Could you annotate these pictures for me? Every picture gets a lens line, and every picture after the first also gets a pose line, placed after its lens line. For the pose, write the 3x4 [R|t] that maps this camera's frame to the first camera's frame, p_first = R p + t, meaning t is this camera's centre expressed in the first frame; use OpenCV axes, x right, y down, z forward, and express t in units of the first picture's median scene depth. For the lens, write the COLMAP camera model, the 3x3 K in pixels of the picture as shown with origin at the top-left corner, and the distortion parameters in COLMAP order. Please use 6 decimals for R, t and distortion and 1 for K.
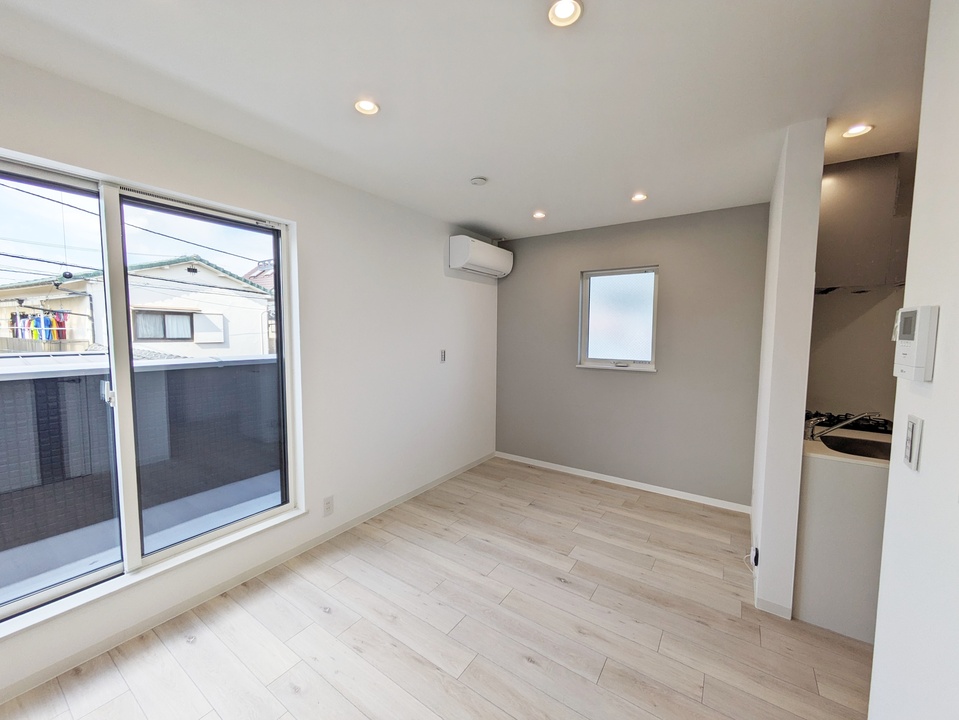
lens RADIAL K [[378.2, 0, 482.7], [0, 378.2, 362.2], [0, 0, 1]] dist [-0.000711, 0.001216]
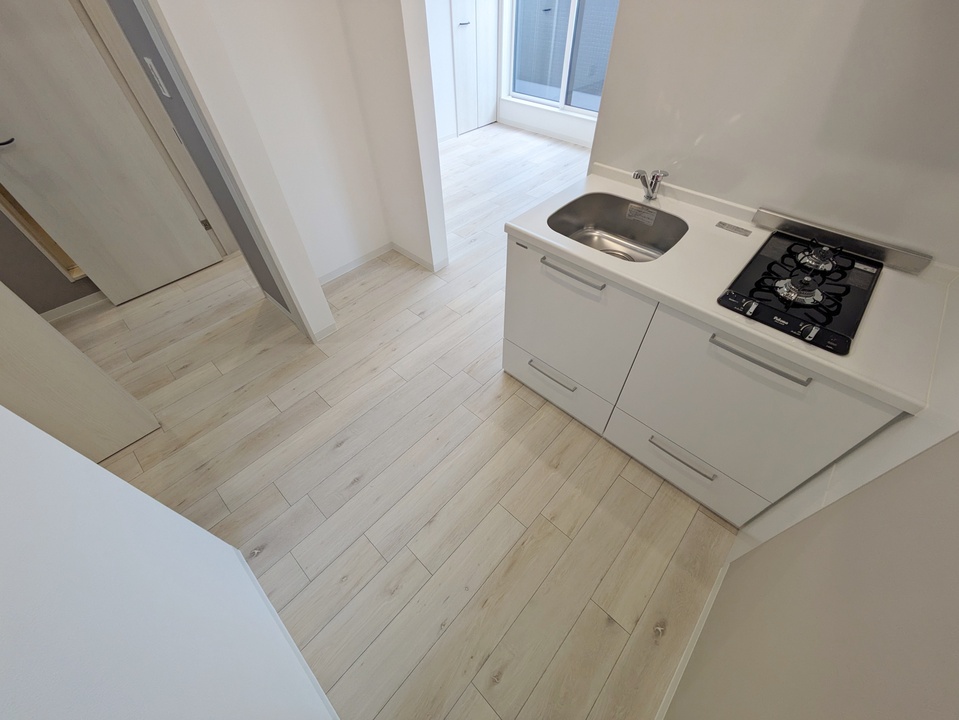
lens RADIAL K [[378.2, 0, 483.1], [0, 378.2, 359.9], [0, 0, 1]] dist [-0.000711, 0.001216]
pose [[-0.145760, 0.729720, -0.668029, 1.238016], [-0.073768, 0.665344, 0.742883, -0.077310], [0.986566, 0.157562, -0.043151, 0.583756]]
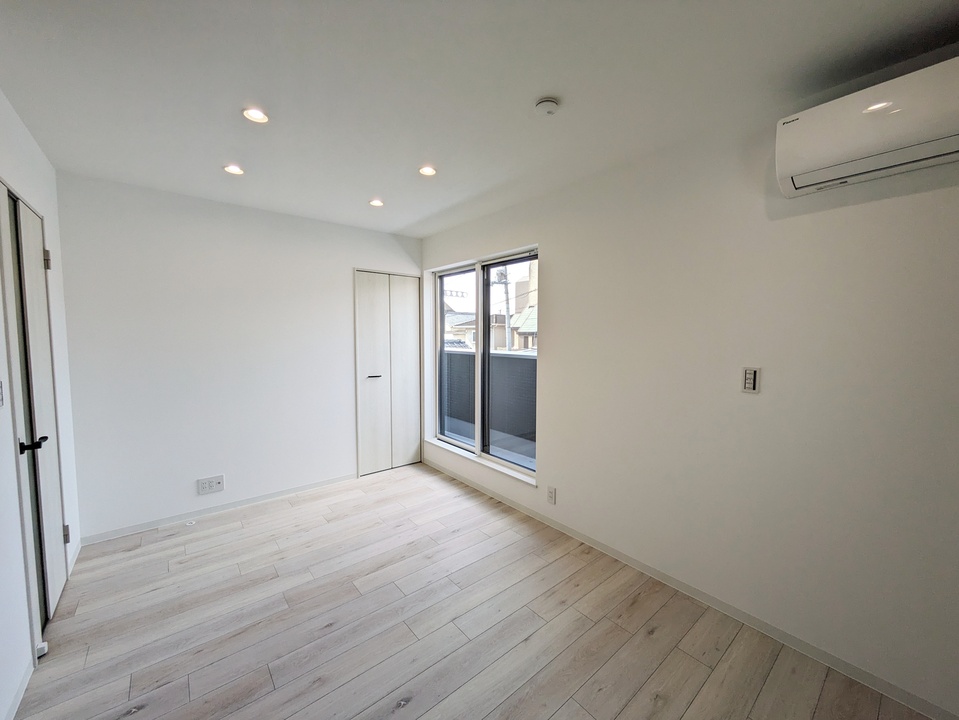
lens RADIAL K [[378.2, 0, 483.7], [0, 378.2, 360.6], [0, 0, 1]] dist [-0.000711, 0.001216]
pose [[-0.273269, 0.056521, -0.960276, 0.624619], [-0.085796, 0.992862, 0.082854, -0.069125], [0.958104, 0.105029, -0.266469, 1.007662]]
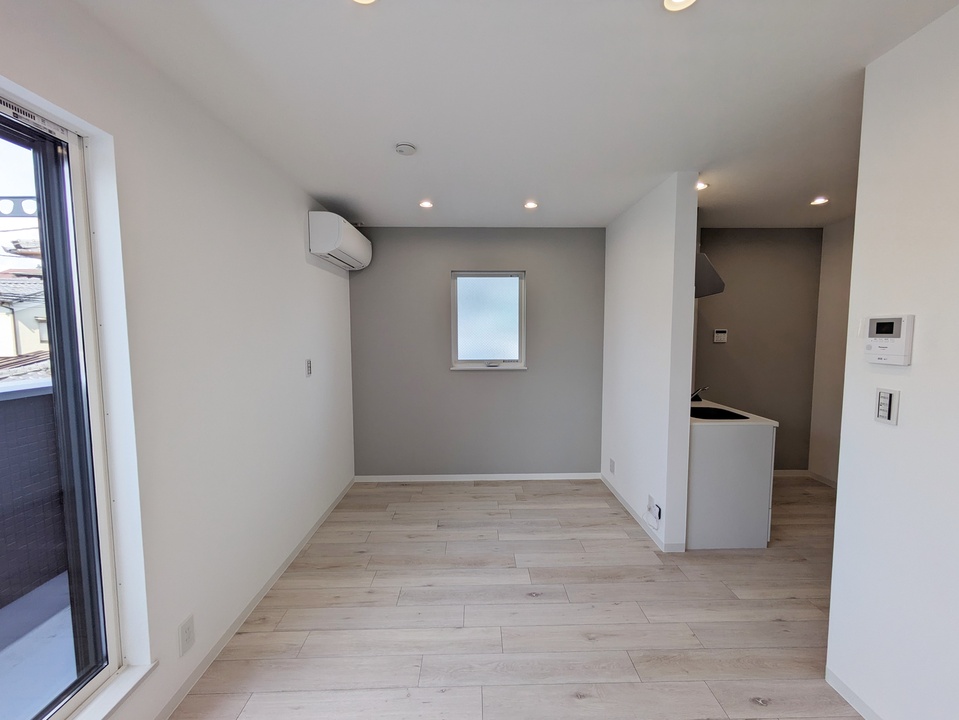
lens RADIAL K [[378.2, 0, 482.0], [0, 378.2, 361.0], [0, 0, 1]] dist [-0.000711, 0.001216]
pose [[0.814037, -0.057161, 0.577993, -0.333233], [0.059581, 0.998114, 0.014796, -0.026409], [-0.577749, 0.022393, 0.815907, 0.229731]]
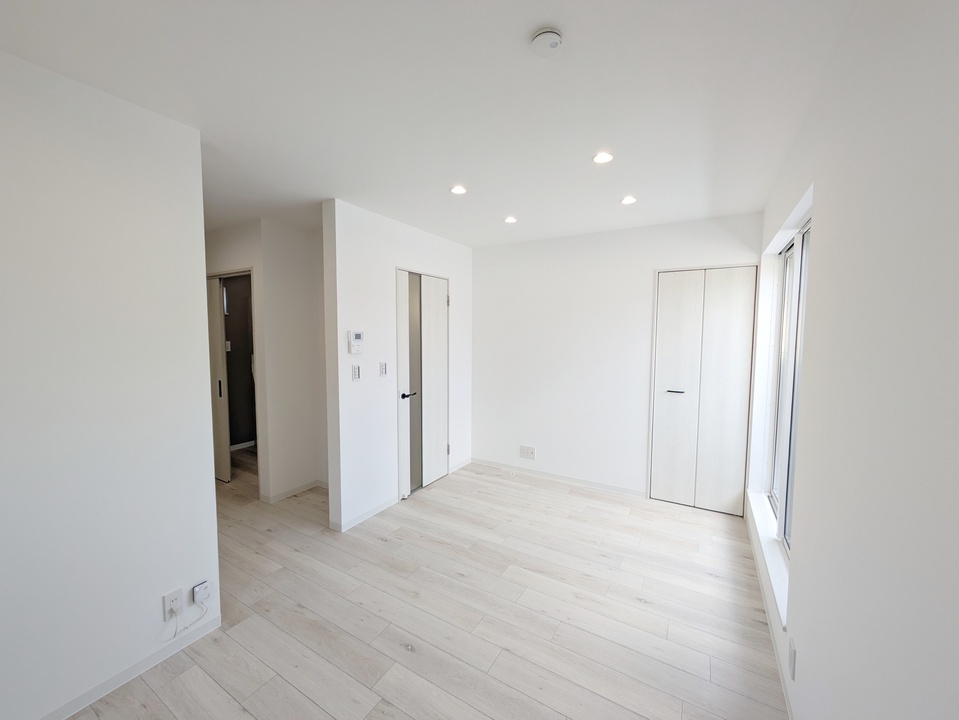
lens RADIAL K [[378.2, 0, 483.8], [0, 378.2, 362.0], [0, 0, 1]] dist [-0.000711, 0.001216]
pose [[-0.997672, -0.008927, -0.067607, 0.089504], [-0.019577, 0.987156, 0.158558, -0.133051], [0.065323, 0.159513, -0.985032, 1.384338]]
